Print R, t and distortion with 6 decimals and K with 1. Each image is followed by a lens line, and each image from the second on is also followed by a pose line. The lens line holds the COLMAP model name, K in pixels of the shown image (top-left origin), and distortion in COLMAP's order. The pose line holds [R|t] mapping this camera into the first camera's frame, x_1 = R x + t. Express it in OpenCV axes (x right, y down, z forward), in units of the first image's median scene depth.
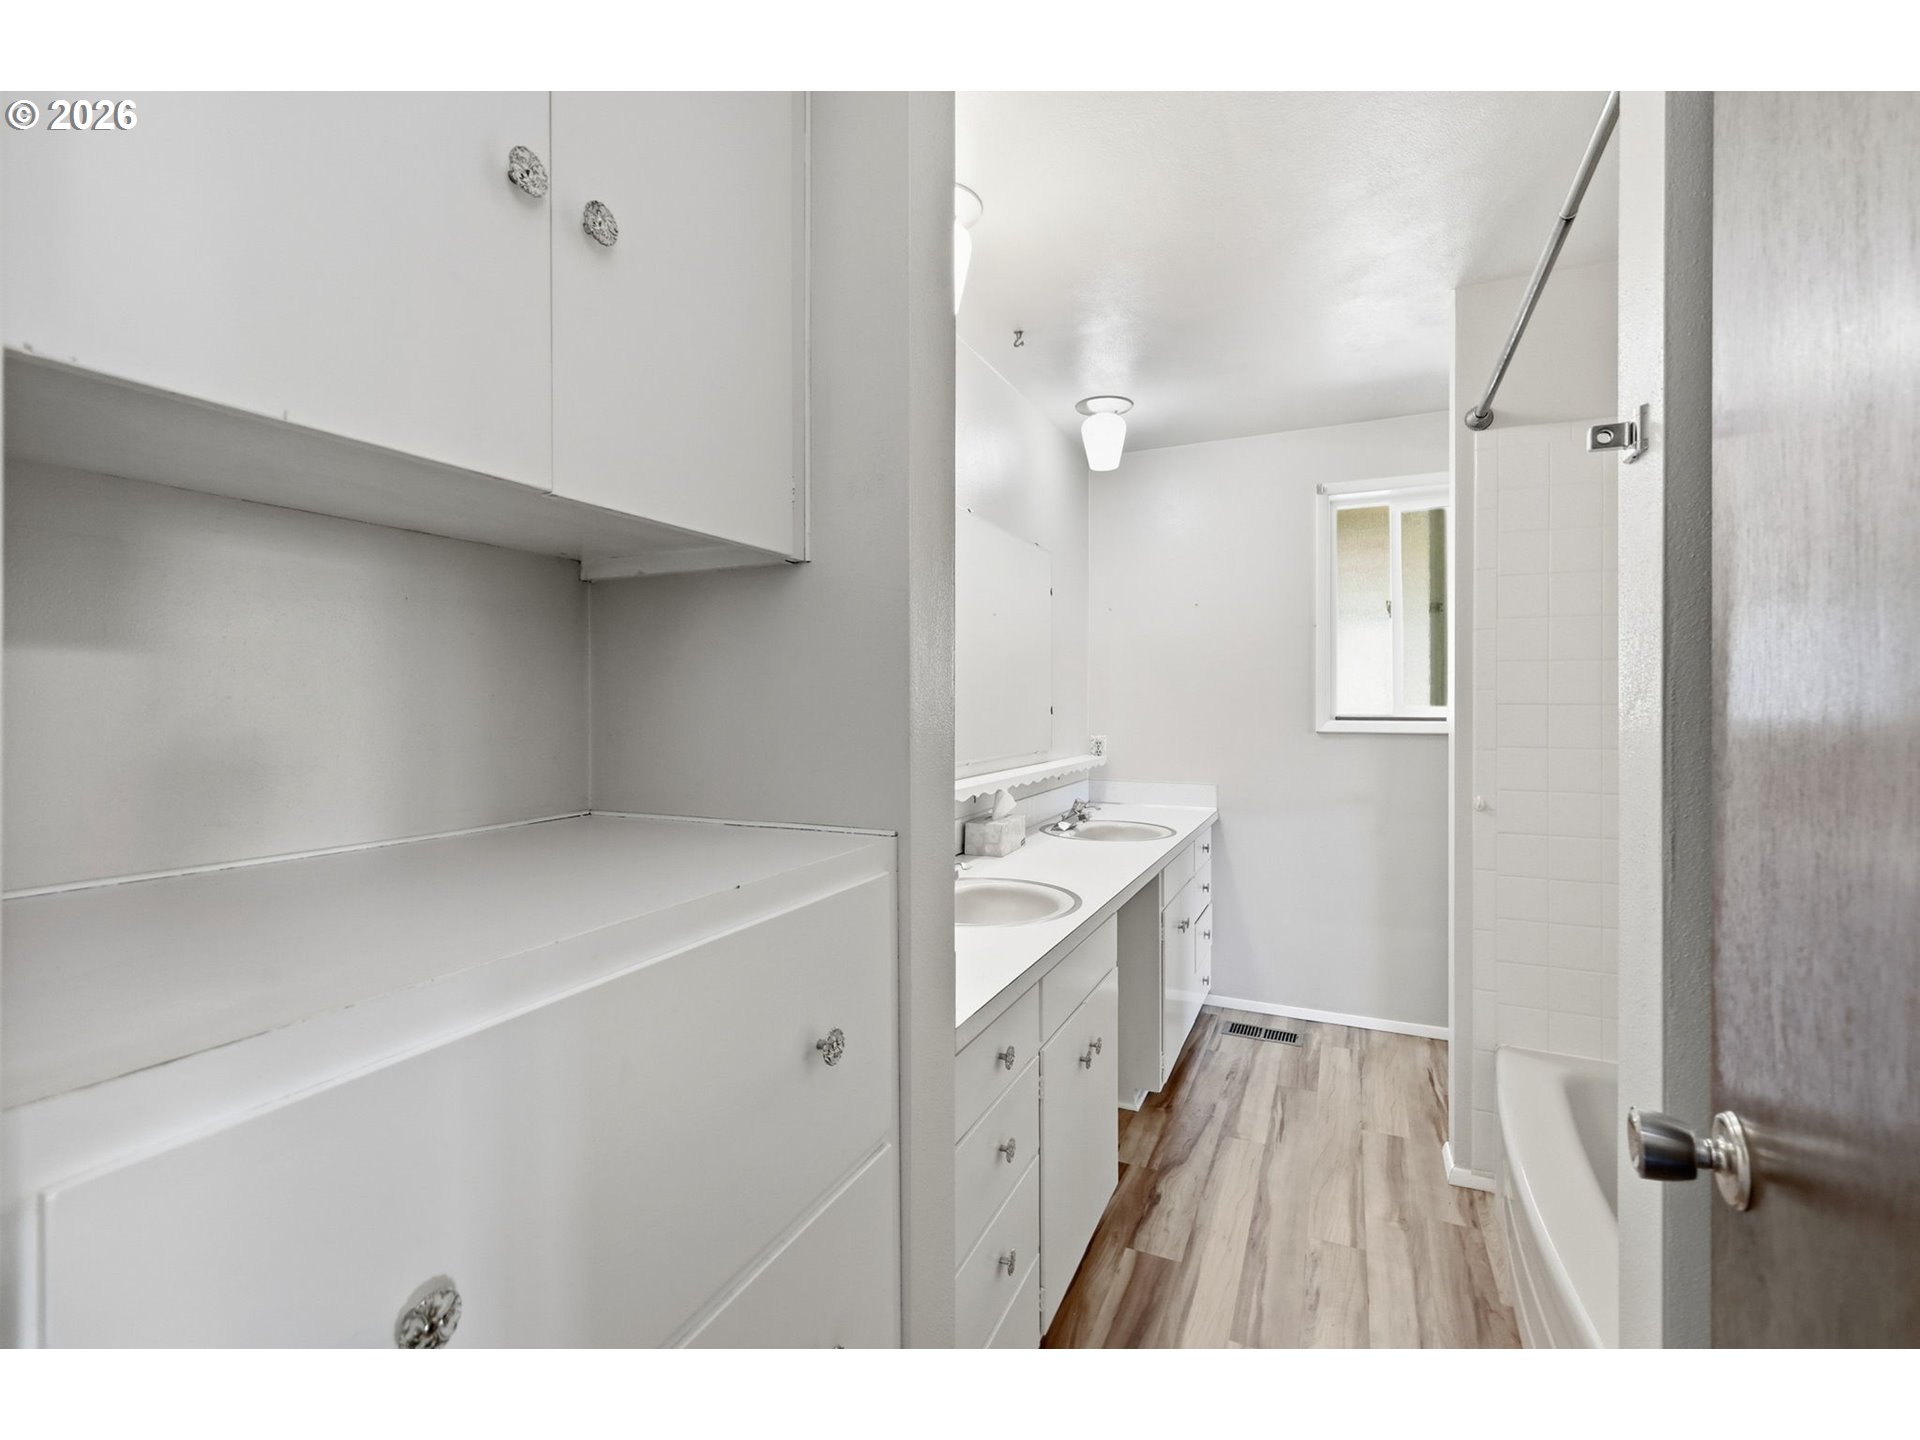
lens RADIAL K [[865.1, 0, 961.0], [0, 865.1, 720.9], [0, 0, 1]] dist [-0.000545, 0.000009]
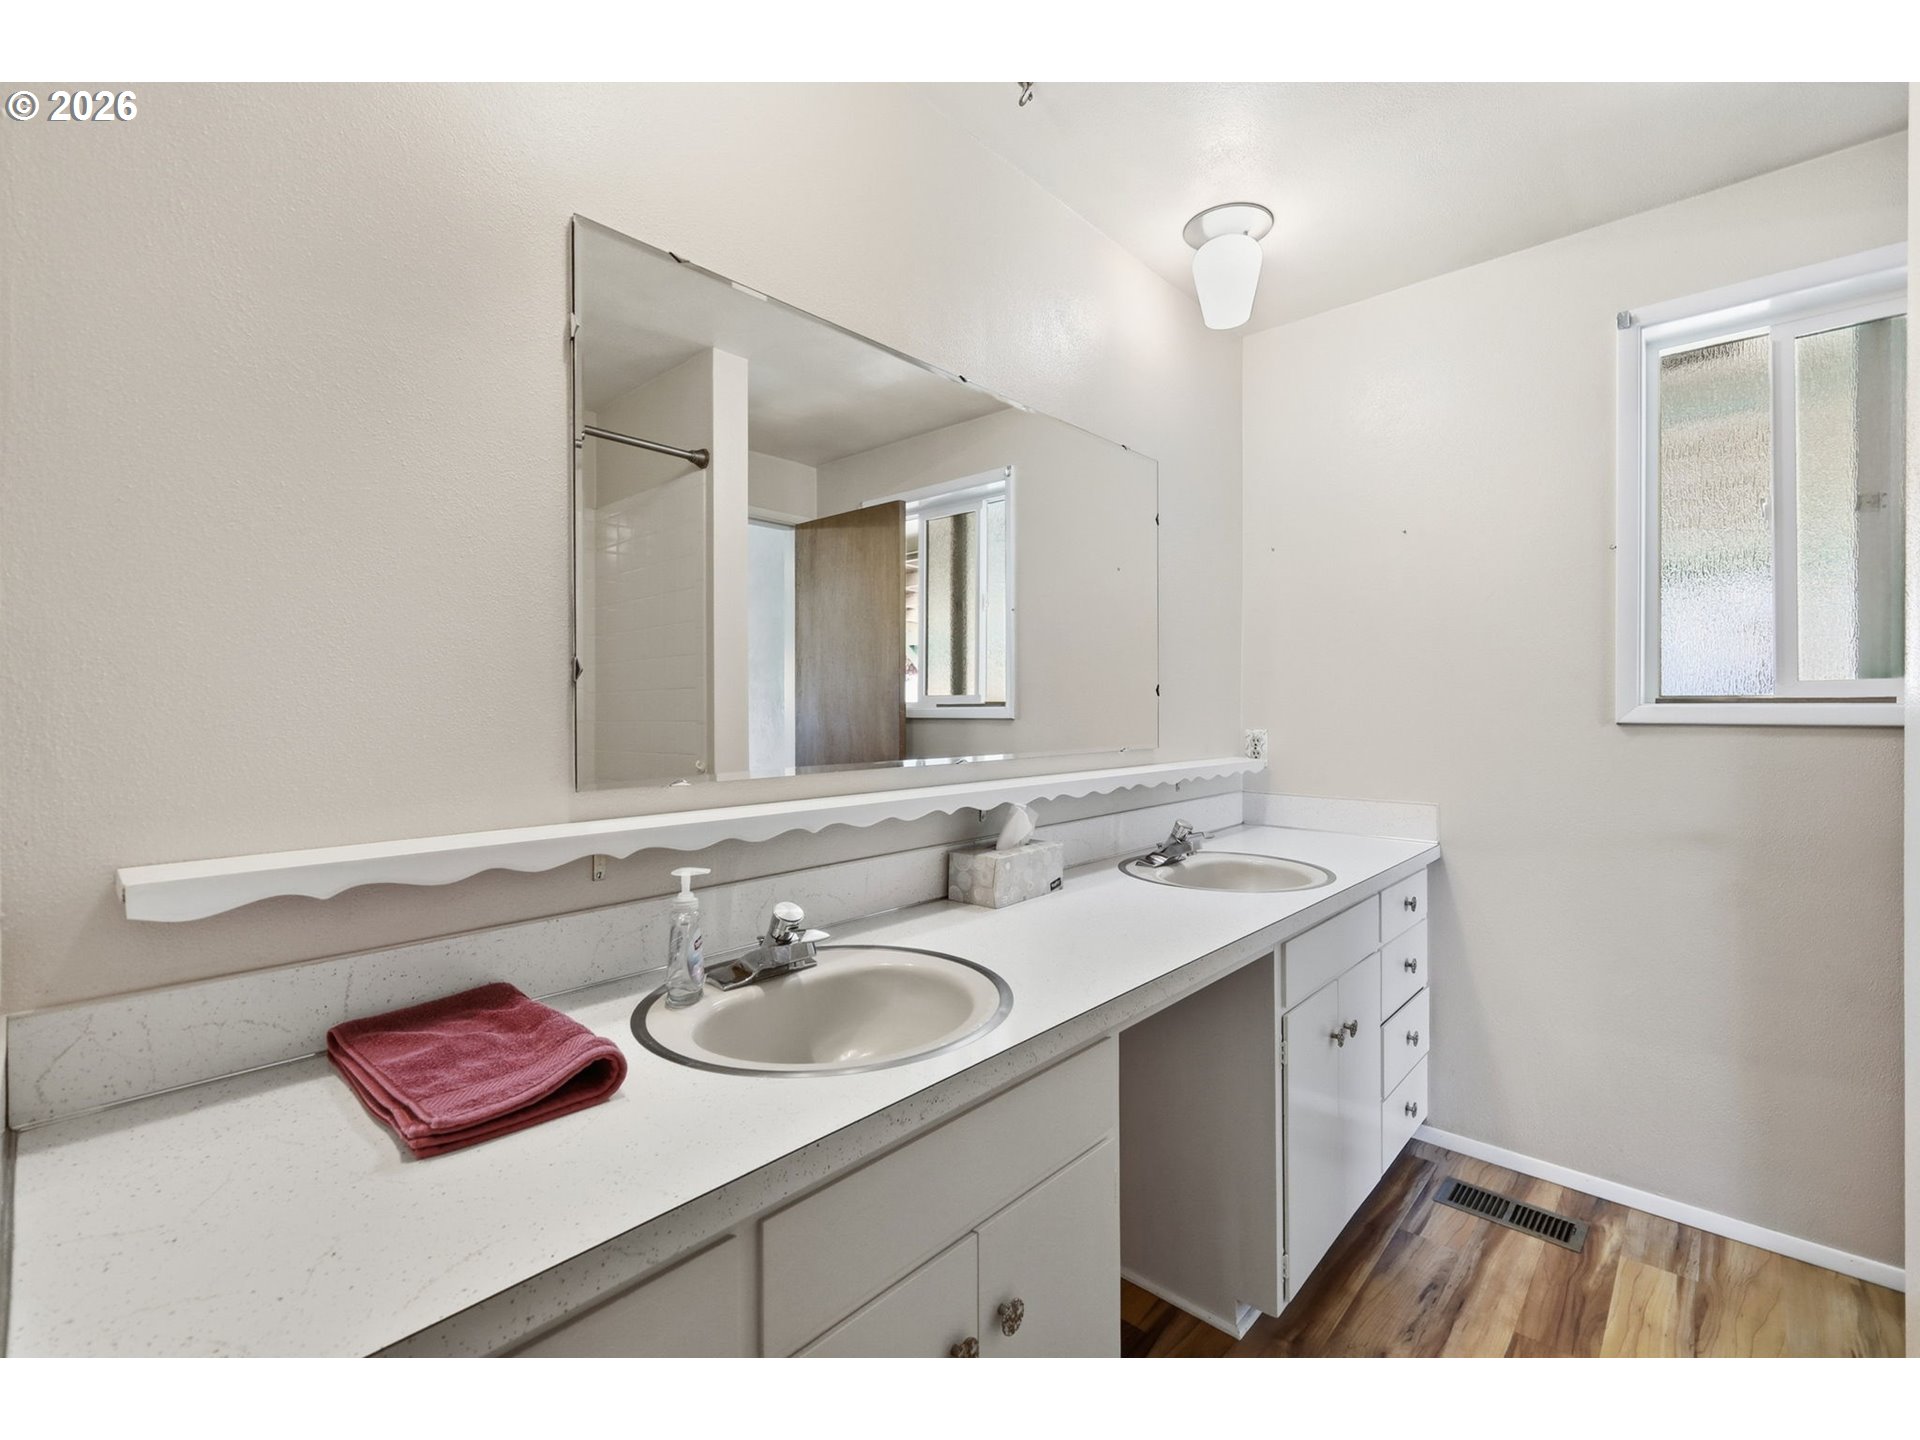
lens RADIAL K [[844.0, 0, 956.4], [0, 844.0, 722.5], [0, 0, 1]] dist [-0.001966, -0.000276]
pose [[0.947542, 0.003114, -0.319615, 0.170071], [-0.004674, 0.999981, -0.004114, 0.017403], [0.319596, 0.005392, 0.947538, 0.310755]]
